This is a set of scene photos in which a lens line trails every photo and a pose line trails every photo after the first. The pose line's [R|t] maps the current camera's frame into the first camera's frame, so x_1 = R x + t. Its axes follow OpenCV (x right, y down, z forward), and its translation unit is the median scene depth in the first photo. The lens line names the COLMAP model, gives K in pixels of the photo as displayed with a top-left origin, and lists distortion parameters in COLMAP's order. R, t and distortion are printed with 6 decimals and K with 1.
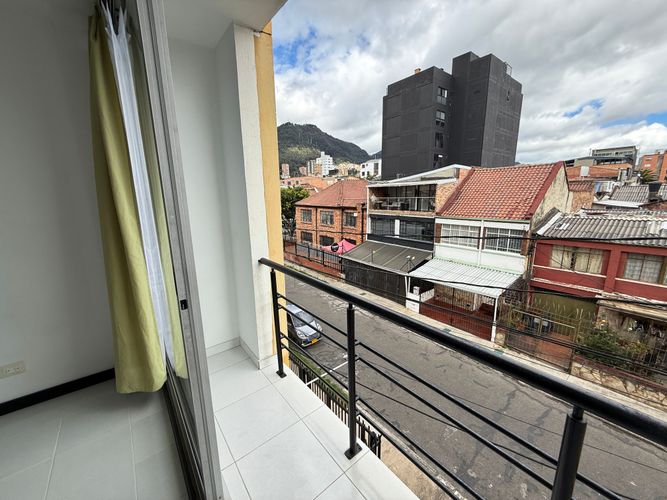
lens RADIAL K [[267.6, 0, 331.9], [0, 267.6, 249.6], [0, 0, 1]] dist [0.001022, 0.000074]
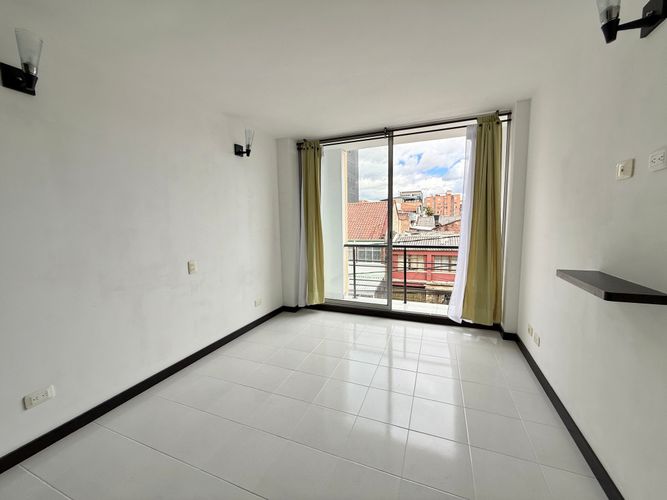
lens RADIAL K [[267.6, 0, 331.9], [0, 267.6, 249.6], [0, 0, 1]] dist [0.001022, 0.000074]
pose [[0.874836, -0.051686, 0.481655, -0.161240], [0.103074, 0.991384, -0.080831, 0.027458], [-0.473327, 0.120360, 0.872625, -0.098350]]
